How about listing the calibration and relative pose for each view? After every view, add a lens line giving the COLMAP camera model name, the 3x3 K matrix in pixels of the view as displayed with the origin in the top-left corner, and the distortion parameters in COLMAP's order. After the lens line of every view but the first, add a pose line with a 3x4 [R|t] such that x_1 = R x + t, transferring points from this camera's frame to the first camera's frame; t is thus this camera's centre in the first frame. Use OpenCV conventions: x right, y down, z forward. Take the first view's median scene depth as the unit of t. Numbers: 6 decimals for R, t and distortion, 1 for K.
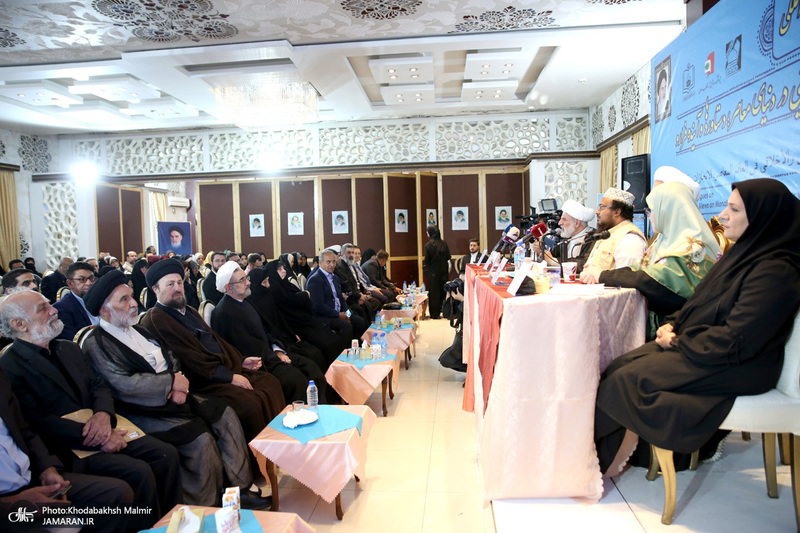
lens RADIAL K [[537.7, 0, 400.0], [0, 537.7, 266.5], [0, 0, 1]] dist [-0.097125, 0.073804]
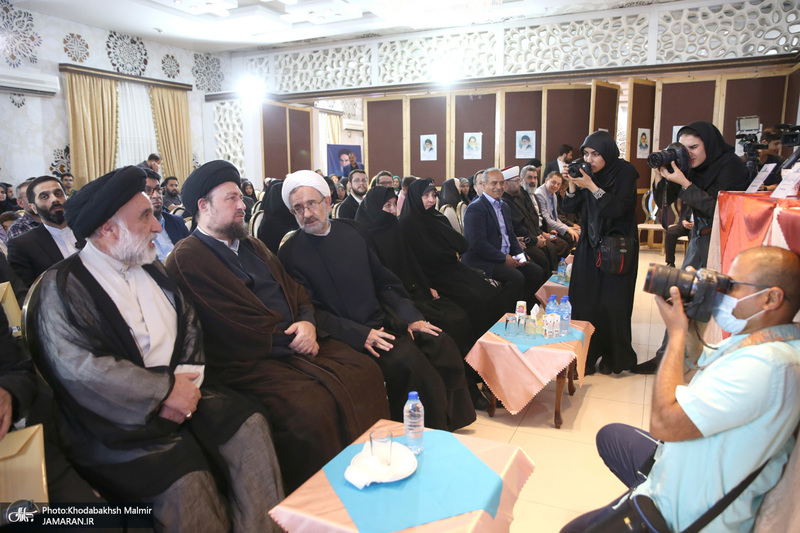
lens RADIAL K [[537.7, 0, 400.0], [0, 537.7, 266.5], [0, 0, 1]] dist [-0.097125, 0.073804]
pose [[0.938592, 0.073449, -0.337119, -0.002488], [-0.032118, 0.991436, 0.126584, 0.006799], [0.343530, -0.107983, 0.932913, 0.149931]]
